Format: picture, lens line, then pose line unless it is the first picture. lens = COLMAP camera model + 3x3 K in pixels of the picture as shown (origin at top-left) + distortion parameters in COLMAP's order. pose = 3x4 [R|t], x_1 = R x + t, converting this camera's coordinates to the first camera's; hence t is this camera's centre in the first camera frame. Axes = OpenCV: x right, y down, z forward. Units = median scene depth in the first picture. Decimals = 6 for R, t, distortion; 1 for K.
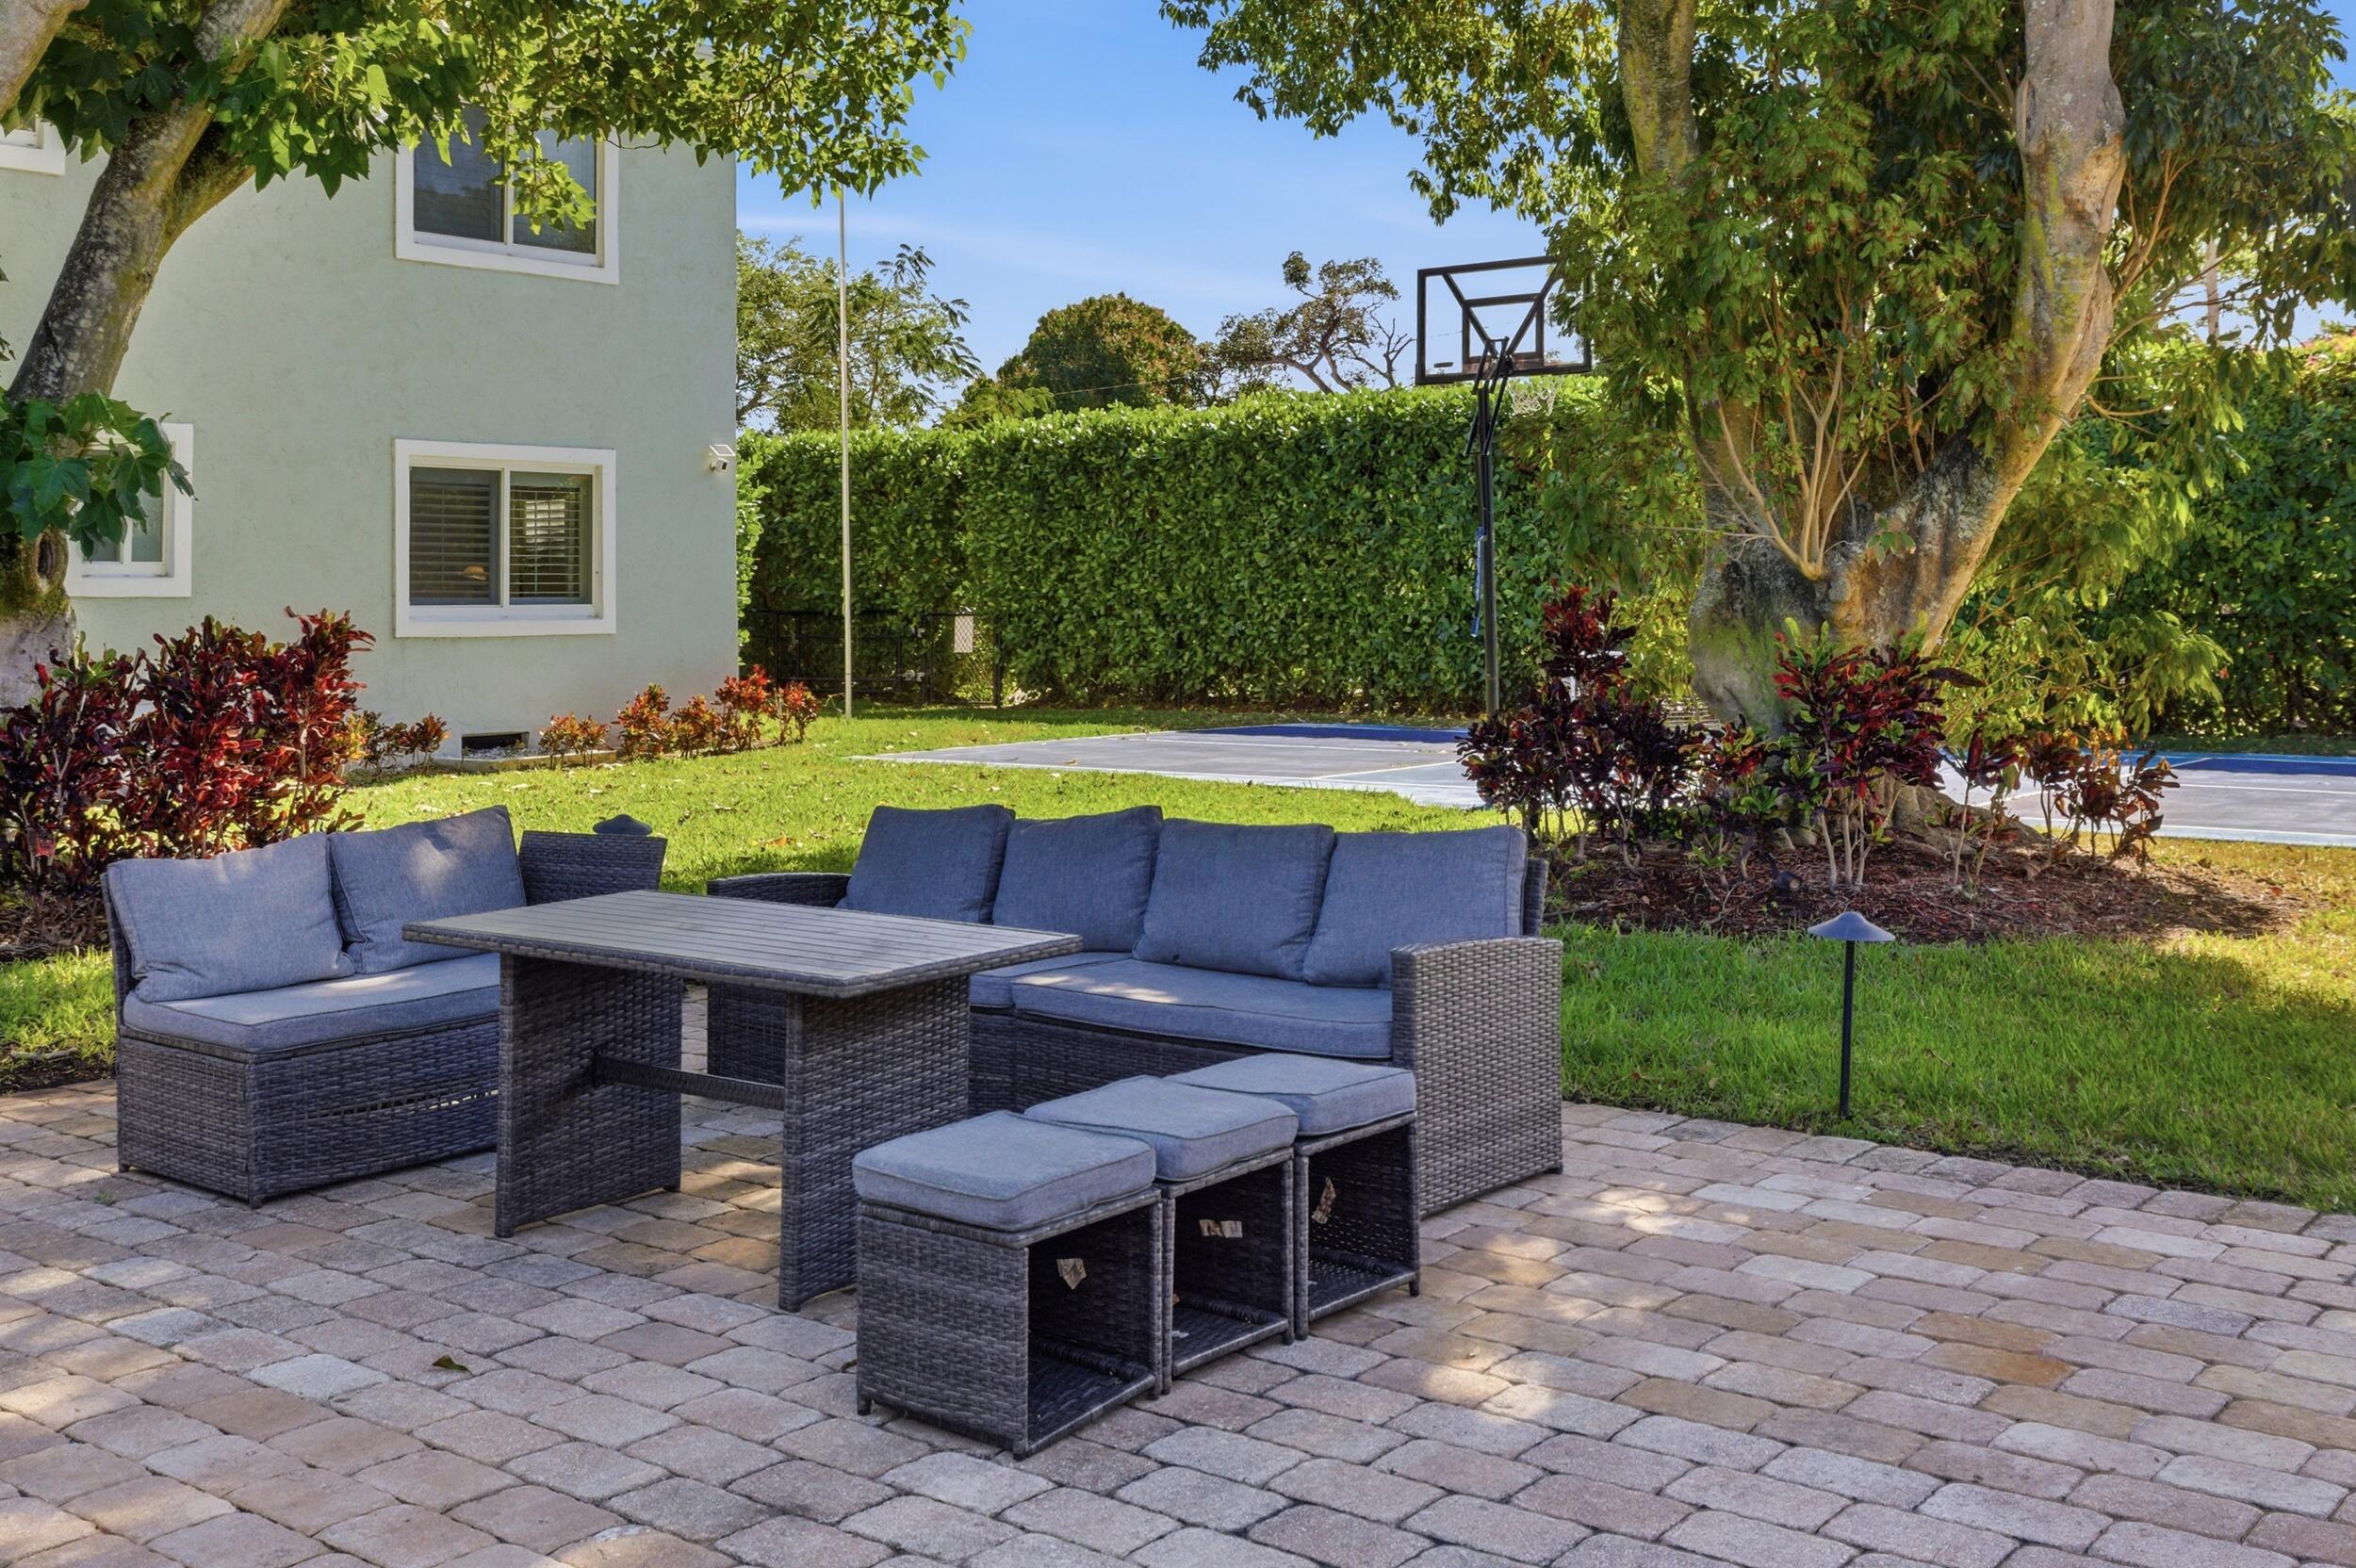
lens RADIAL K [[2255.6, 0, 1178.0], [0, 2255.6, 784.0], [0, 0, 1]] dist [0.004820, 0.094368]
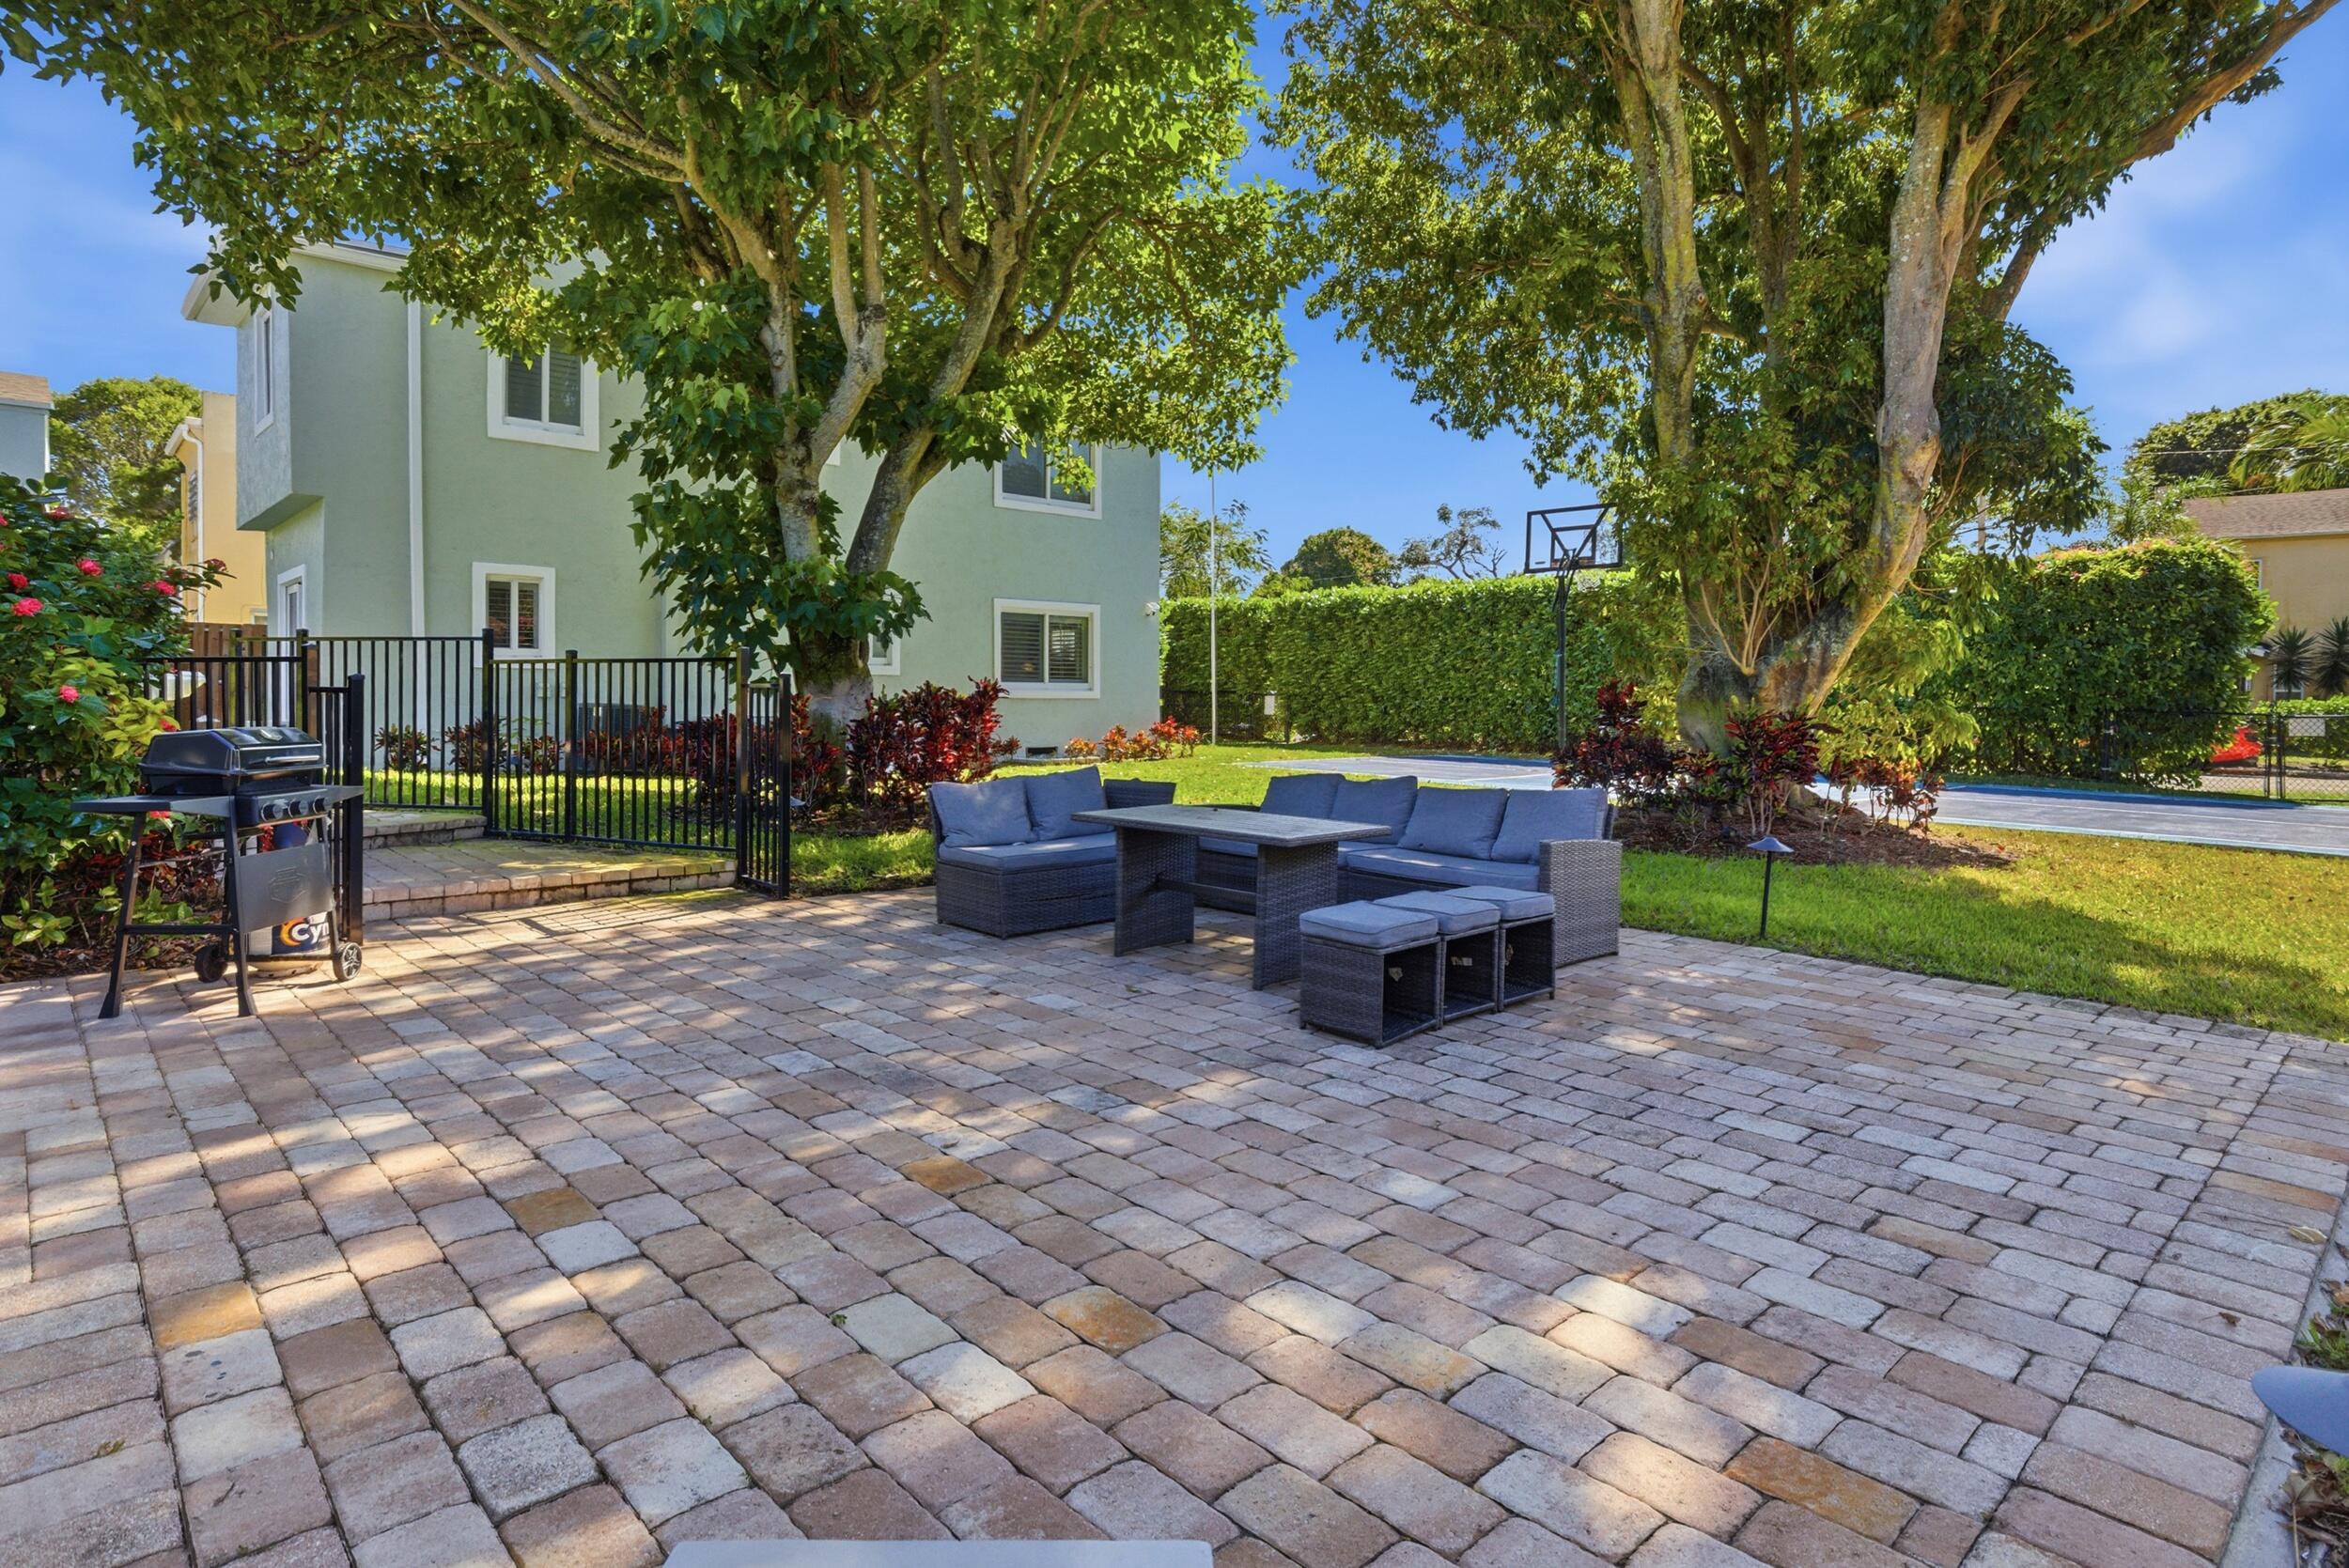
lens RADIAL K [[1261.7, 0, 1173.6], [0, 1261.7, 863.2], [0, 0, 1]] dist [0.000763, 0.042938]
pose [[0.991592, 0.036531, -0.124138, -0.051021], [-0.031019, 0.998457, 0.046049, 0.027892], [0.125629, -0.041811, 0.991196, -0.101788]]
